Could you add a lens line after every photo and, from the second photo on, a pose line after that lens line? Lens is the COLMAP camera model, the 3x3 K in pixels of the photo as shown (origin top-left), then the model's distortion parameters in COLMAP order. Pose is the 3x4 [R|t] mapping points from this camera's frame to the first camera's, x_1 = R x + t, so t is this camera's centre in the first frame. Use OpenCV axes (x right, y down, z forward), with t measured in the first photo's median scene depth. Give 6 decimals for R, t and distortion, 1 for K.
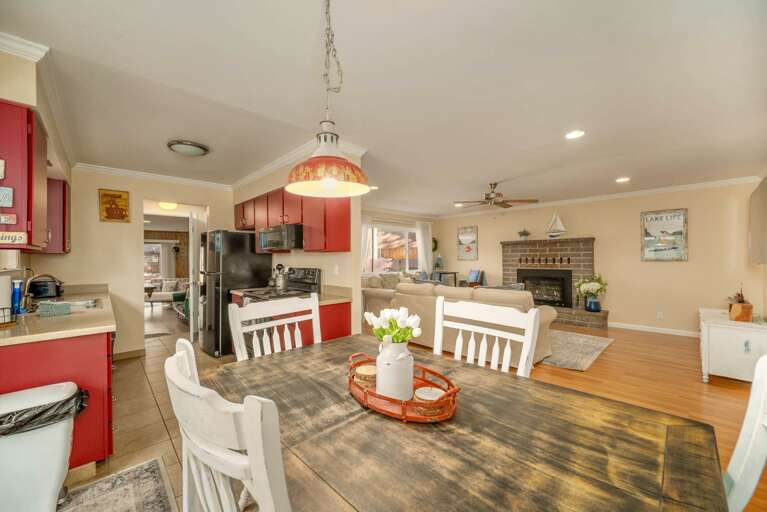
lens RADIAL K [[306.6, 0, 382.4], [0, 306.6, 254.9], [0, 0, 1]] dist [-0.000125, 0.000003]
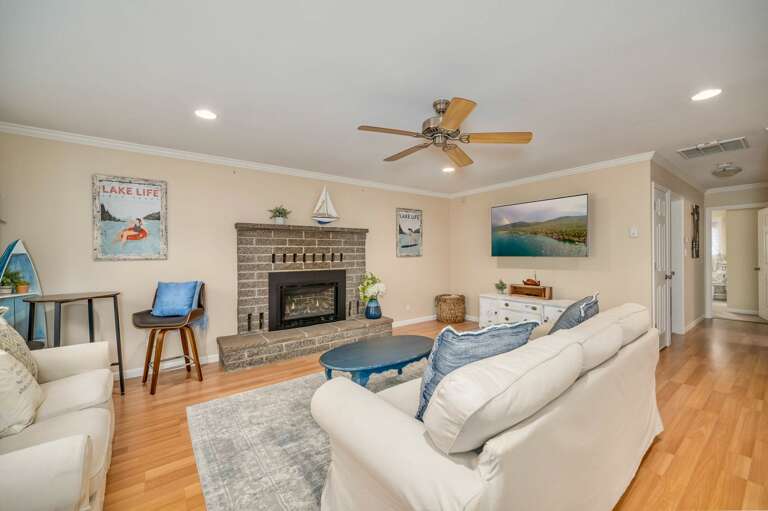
lens RADIAL K [[296.6, 0, 383.6], [0, 296.6, 255.4], [0, 0, 1]] dist [-0.000468, -0.000063]
pose [[0.121815, 0.000266, 0.992553, -0.092107], [-0.002698, 0.999996, 0.000064, 0.013071], [-0.992549, -0.002686, 0.121815, 0.780646]]
